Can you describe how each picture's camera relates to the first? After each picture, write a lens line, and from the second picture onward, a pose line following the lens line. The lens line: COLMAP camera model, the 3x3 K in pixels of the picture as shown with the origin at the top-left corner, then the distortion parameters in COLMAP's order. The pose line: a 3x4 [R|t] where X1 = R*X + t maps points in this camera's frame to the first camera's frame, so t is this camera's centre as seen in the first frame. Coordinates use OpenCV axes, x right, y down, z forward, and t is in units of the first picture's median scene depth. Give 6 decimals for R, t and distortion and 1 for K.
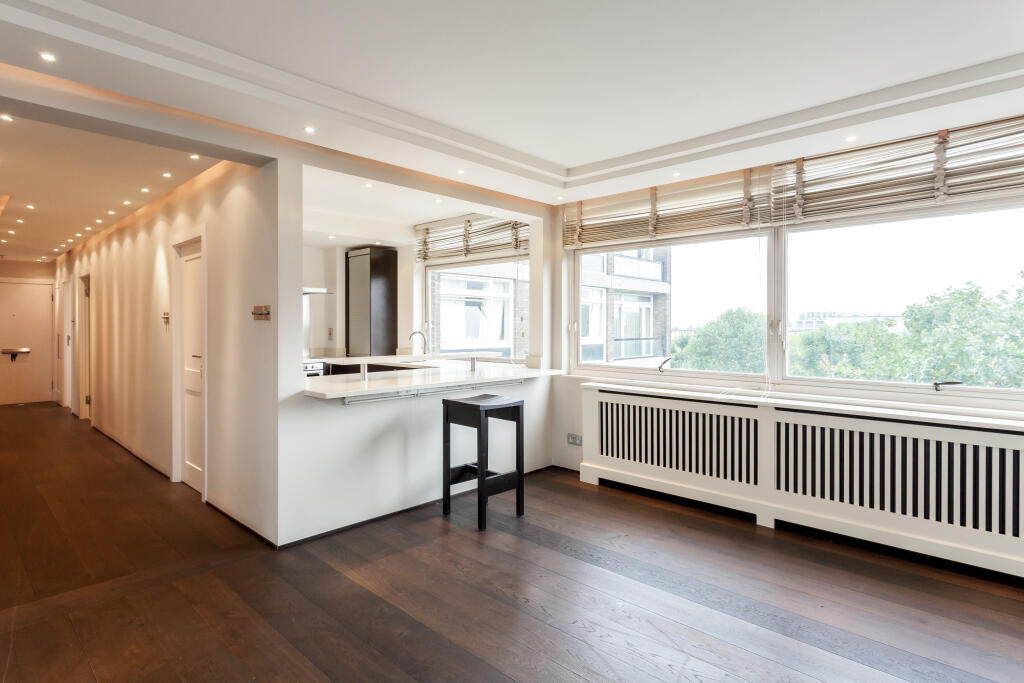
lens RADIAL K [[504.5, 0, 512.0], [0, 504.5, 341.5], [0, 0, 1]] dist [0.027324, -0.000345]
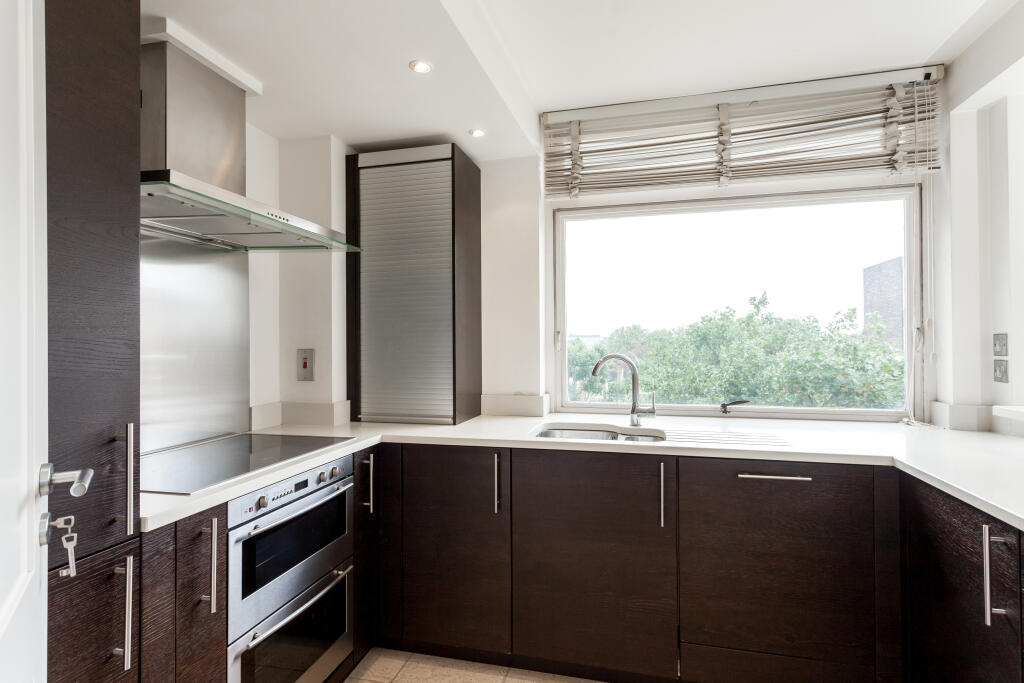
lens RADIAL K [[504.5, 0, 512.0], [0, 504.5, 341.5], [0, 0, 1]] dist [0.027324, -0.000345]
pose [[0.887058, -0.001829, 0.461654, -0.418838], [0.017837, 0.999381, -0.030315, -0.018765], [-0.461313, 0.035126, 0.886542, 0.631216]]
